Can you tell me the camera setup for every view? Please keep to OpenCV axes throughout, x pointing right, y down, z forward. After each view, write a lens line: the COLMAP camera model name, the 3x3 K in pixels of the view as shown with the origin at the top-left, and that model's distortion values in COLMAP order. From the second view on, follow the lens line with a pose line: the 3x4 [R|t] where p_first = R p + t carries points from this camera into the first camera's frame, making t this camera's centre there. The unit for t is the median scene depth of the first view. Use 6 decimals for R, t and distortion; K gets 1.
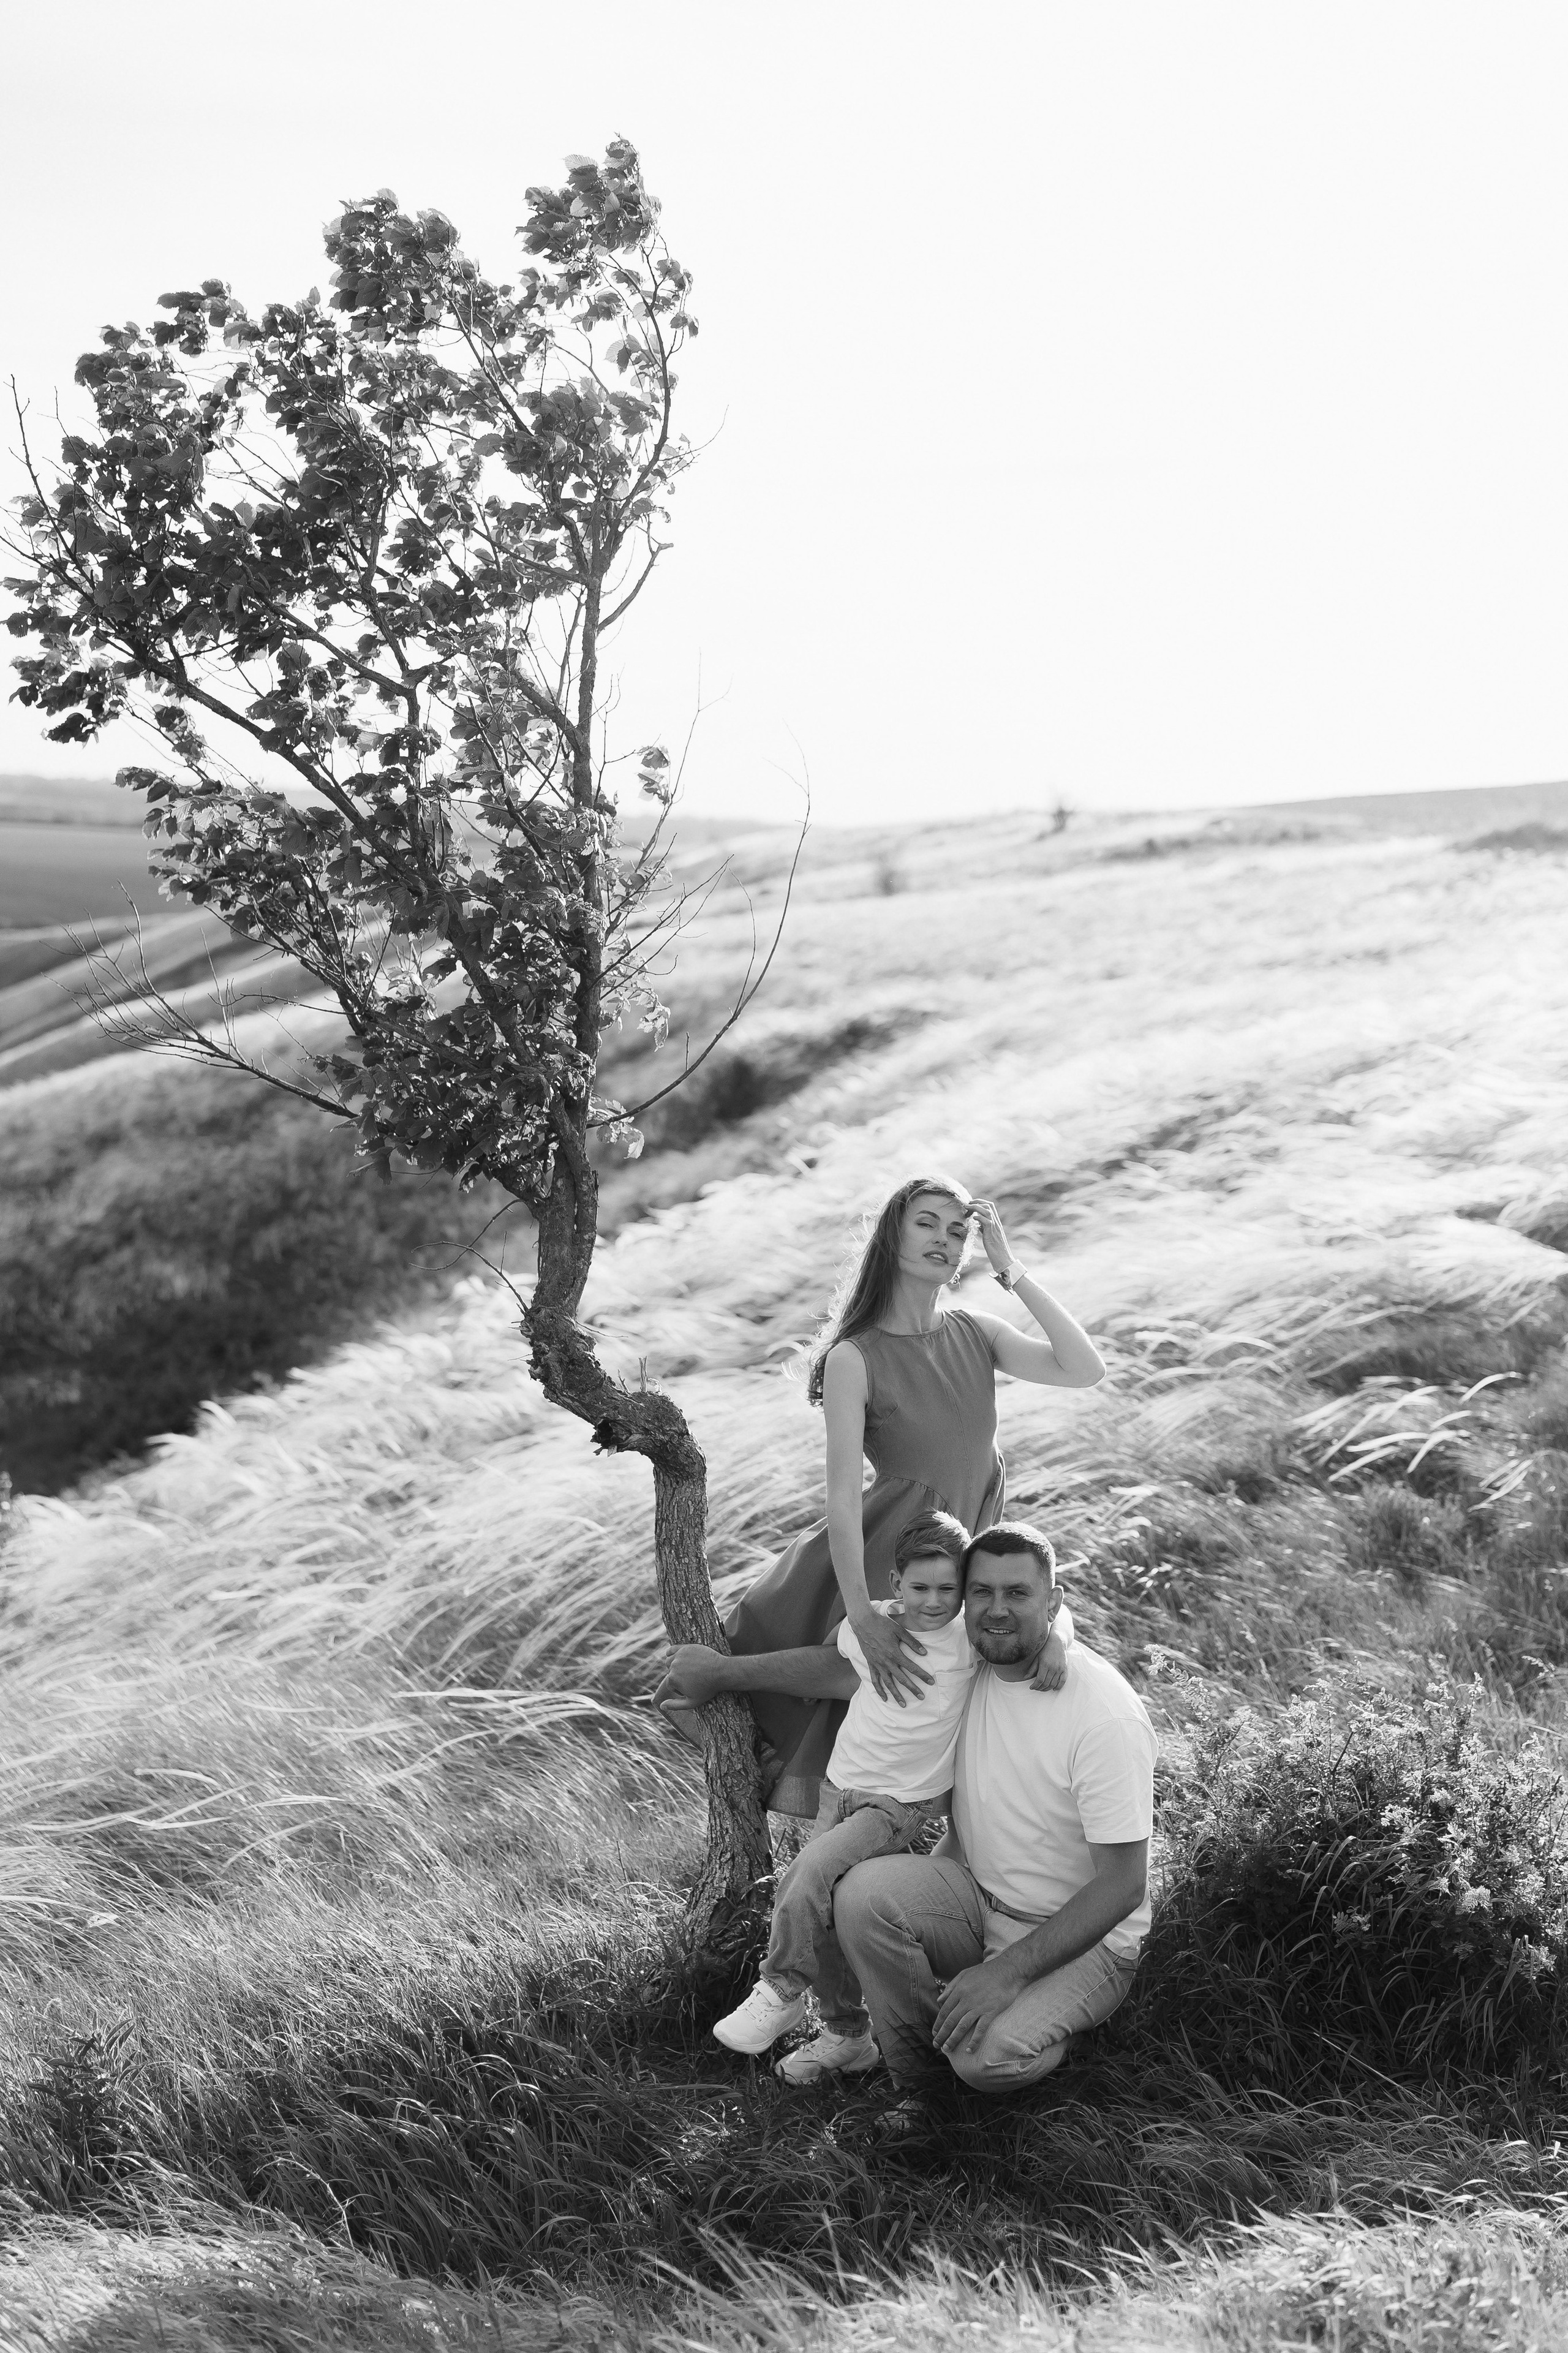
lens RADIAL K [[3375.7, 0, 784.0], [0, 3375.7, 1176.5], [0, 0, 1]] dist [0.014166, -0.027324]
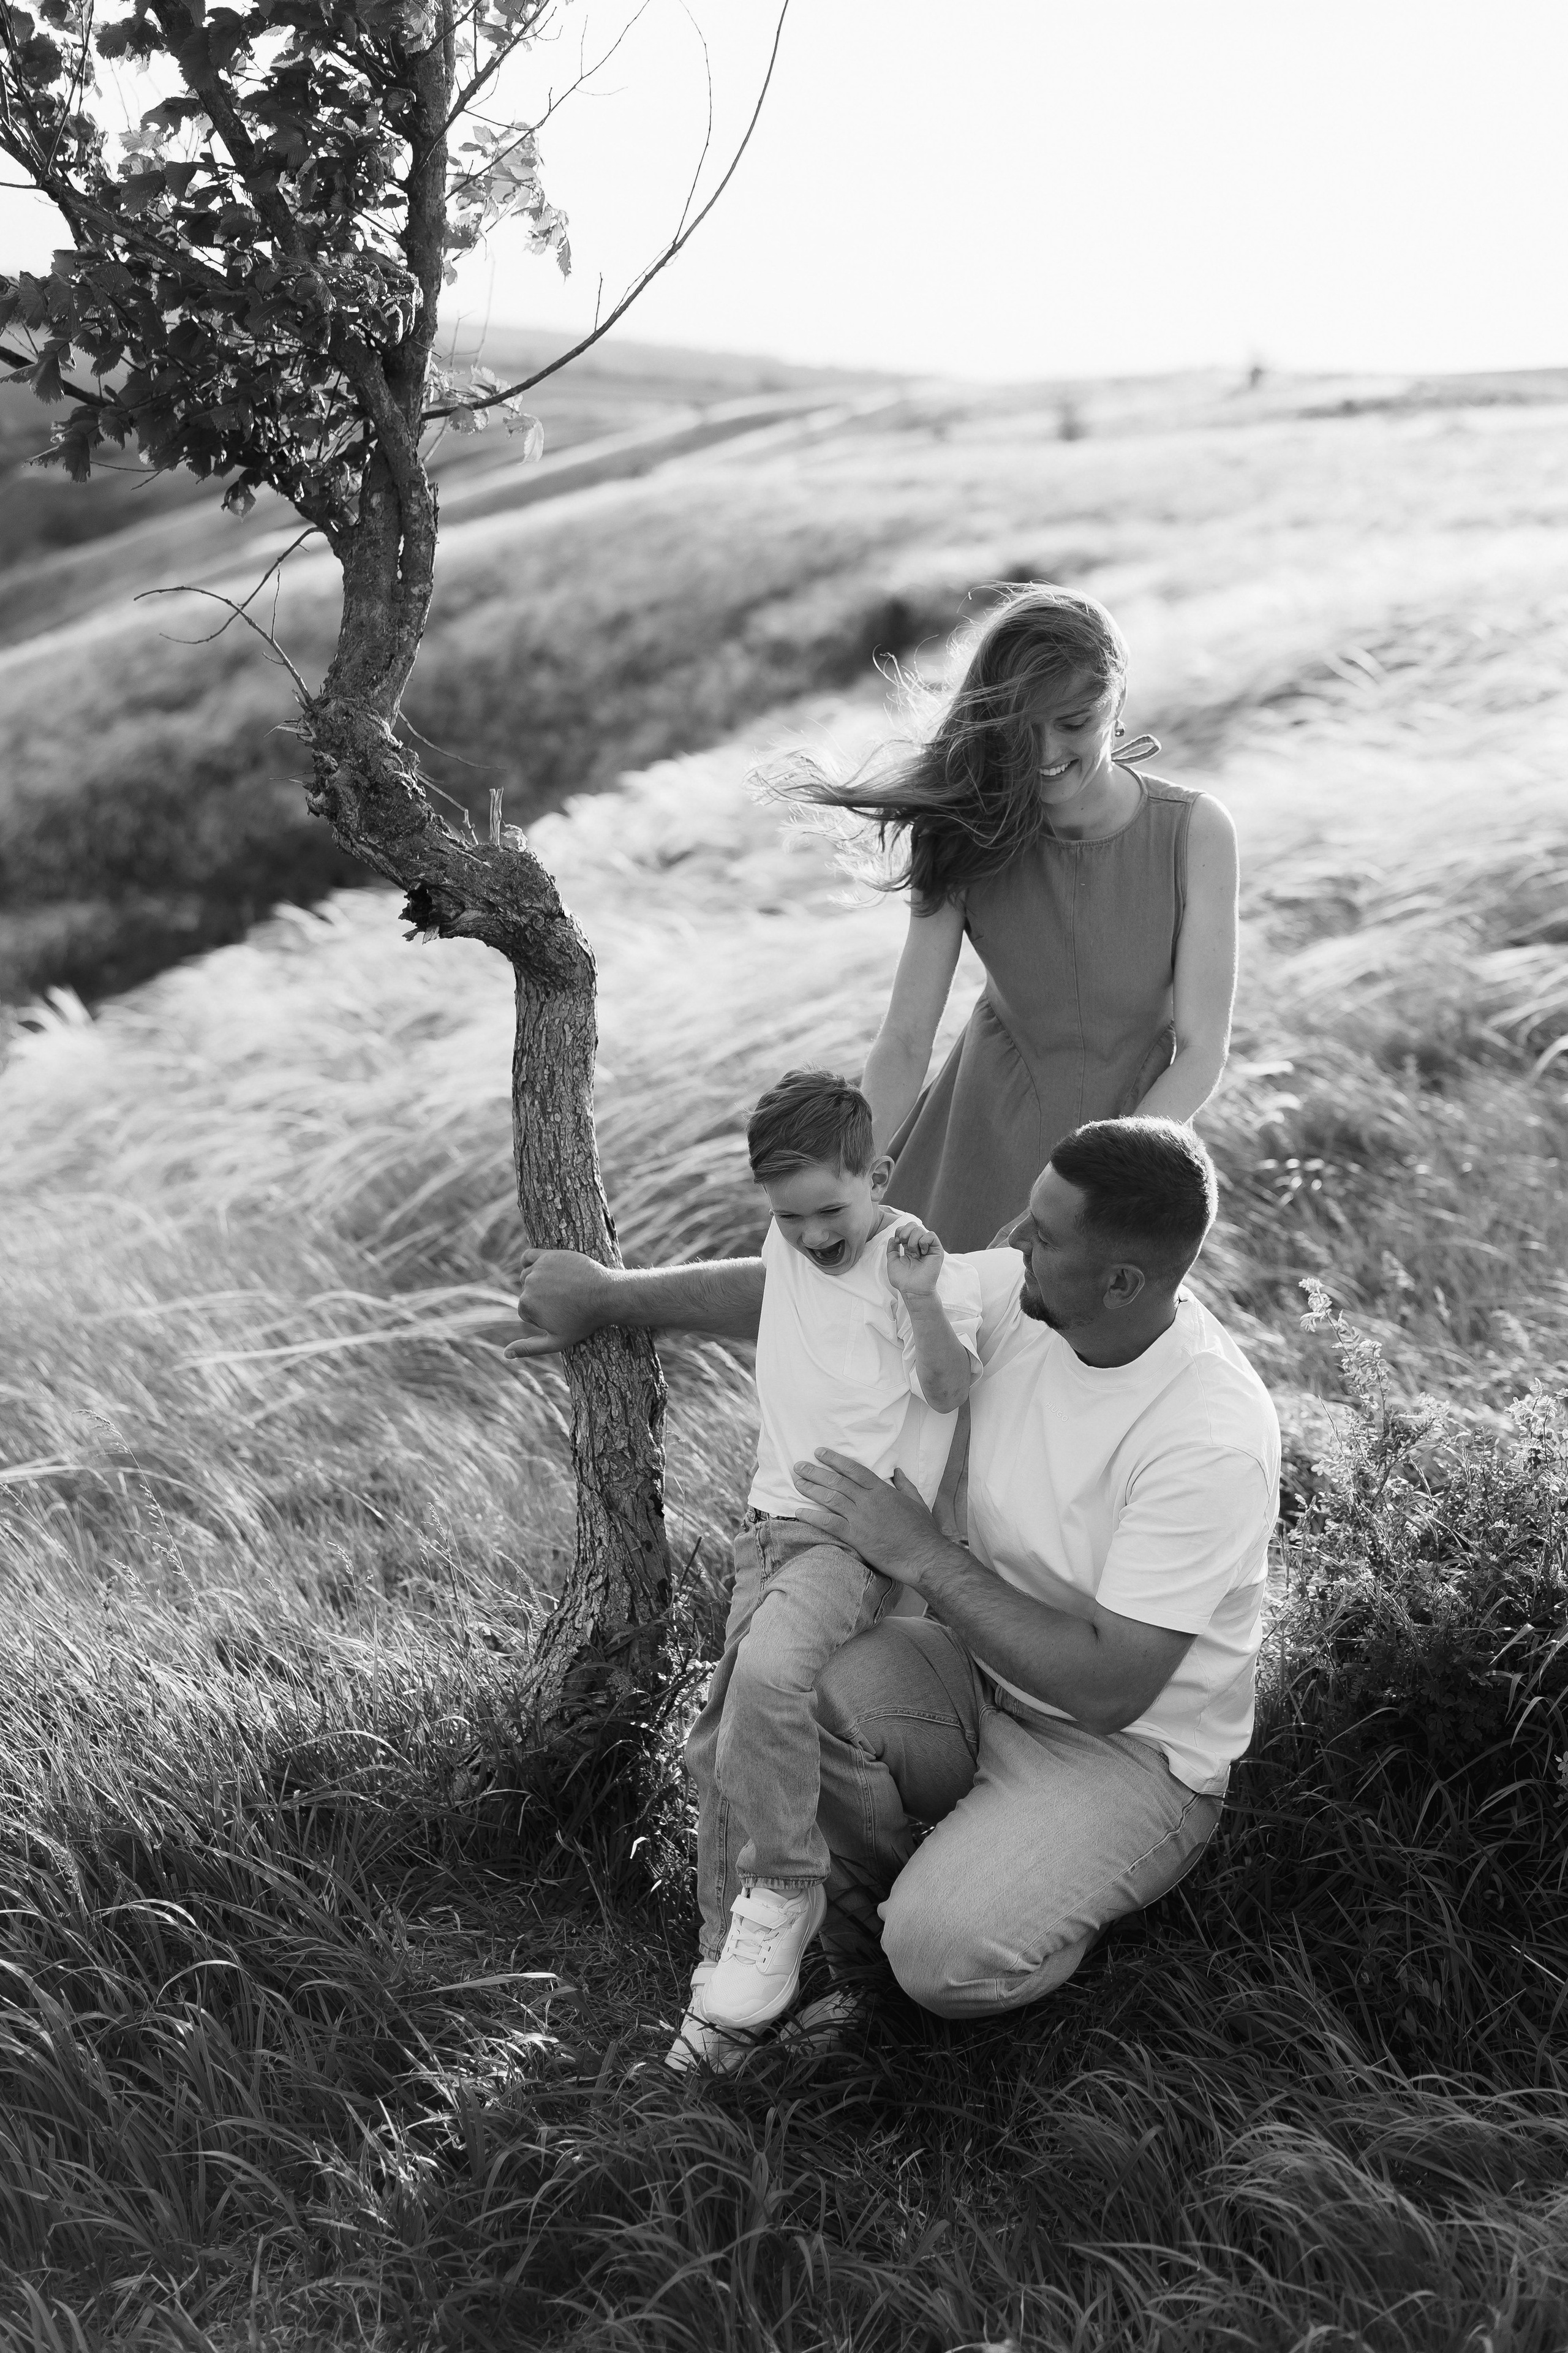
lens RADIAL K [[3279.3, 0, 787.2], [0, 3279.3, 1106.6], [0, 0, 1]] dist [-0.002664, -0.067286]
pose [[0.997368, 0.054139, -0.048237, 0.033301], [-0.048684, 0.992973, 0.107867, 0.033204], [0.053738, -0.105235, 0.992994, 0.301009]]
